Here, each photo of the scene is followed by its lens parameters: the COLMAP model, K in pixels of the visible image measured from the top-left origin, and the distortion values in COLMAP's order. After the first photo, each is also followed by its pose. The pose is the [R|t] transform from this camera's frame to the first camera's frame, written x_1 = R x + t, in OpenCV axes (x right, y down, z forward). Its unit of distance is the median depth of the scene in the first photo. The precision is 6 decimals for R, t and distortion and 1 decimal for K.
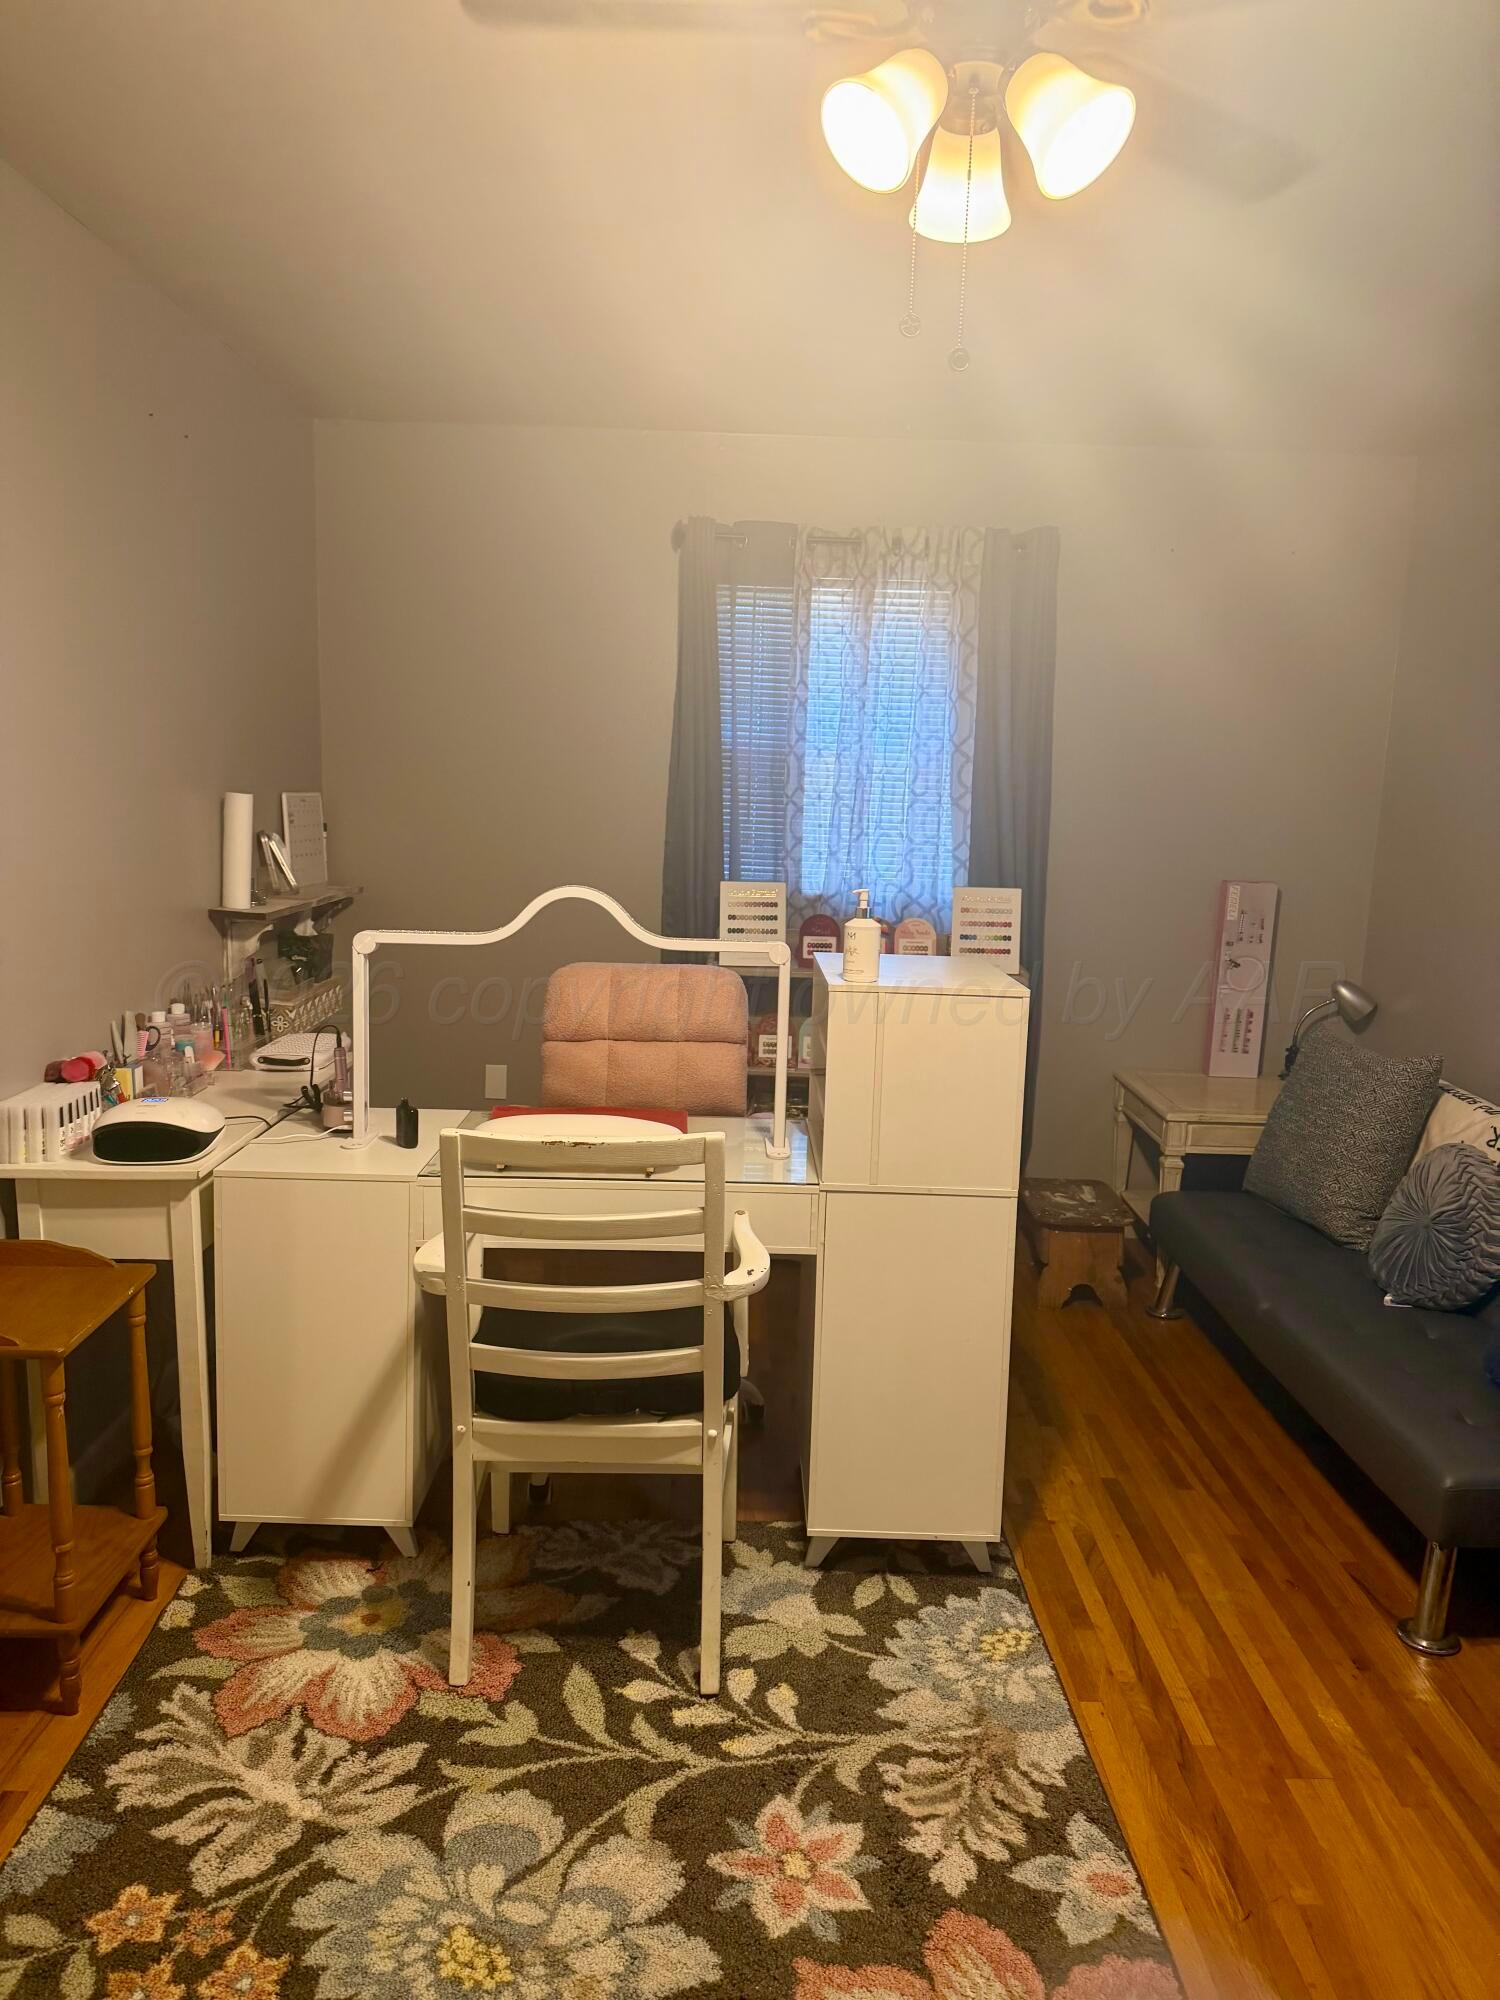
lens RADIAL K [[1402.8, 0, 754.0], [0, 1402.8, 1006.7], [0, 0, 1]] dist [0.044975, -0.036131]
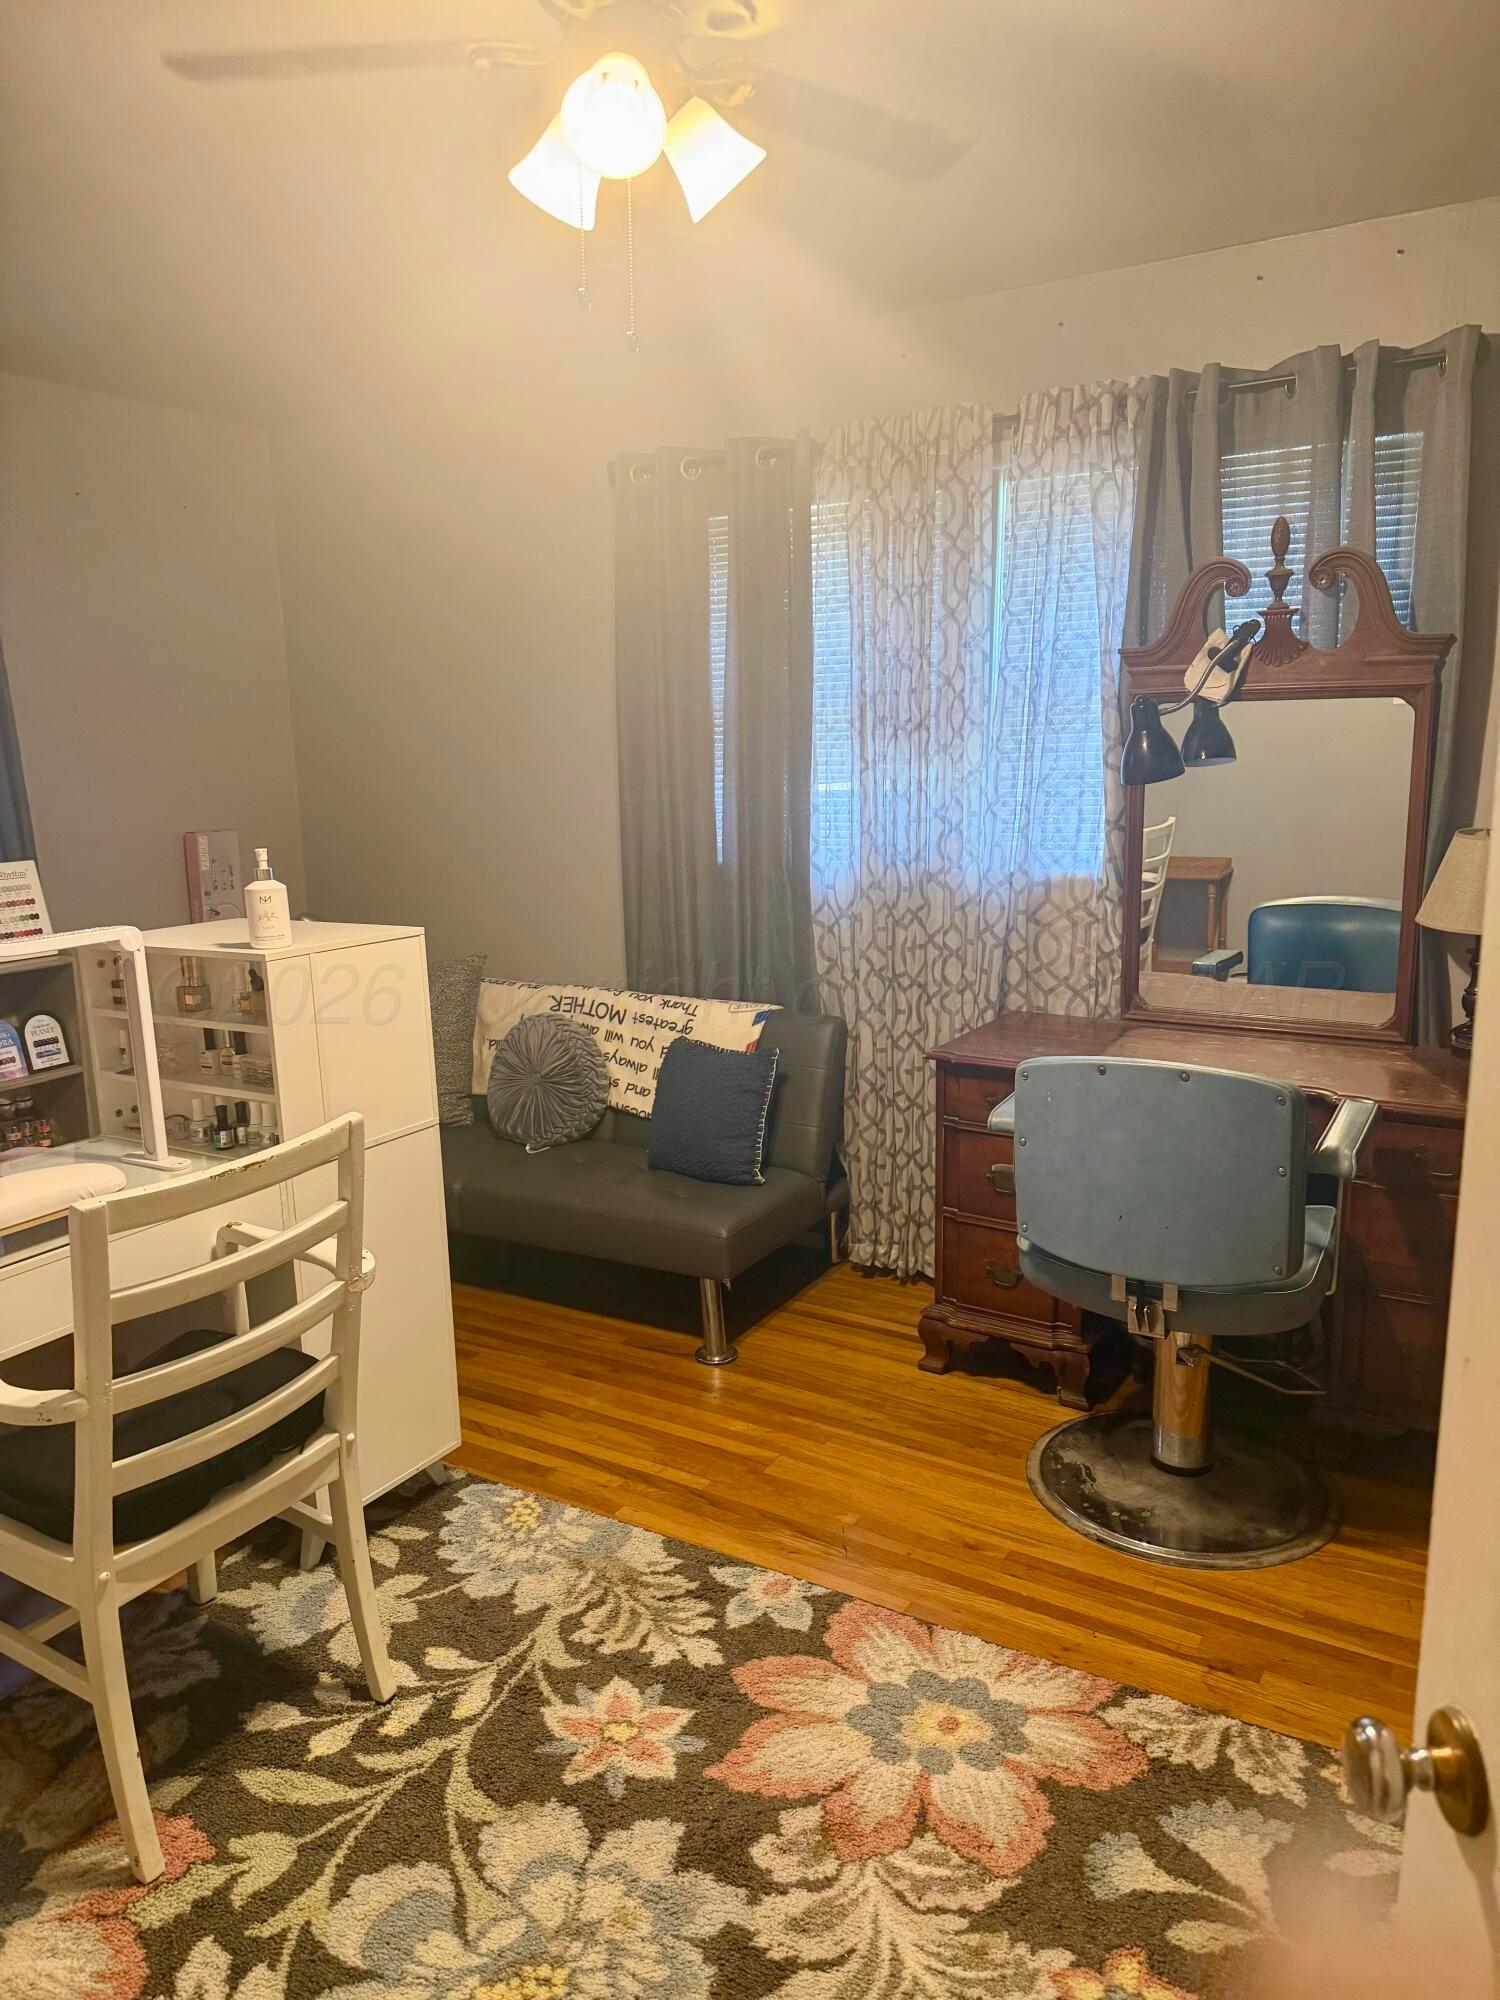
lens RADIAL K [[1402.8, 0, 700.2], [0, 1402.8, 1029.7], [0, 0, 1]] dist [0.044975, -0.036131]
pose [[0.549511, -0.217550, 0.806666, -0.635257], [0.181067, 0.973567, 0.139217, -0.052427], [-0.815630, 0.069559, 0.574377, 0.267244]]
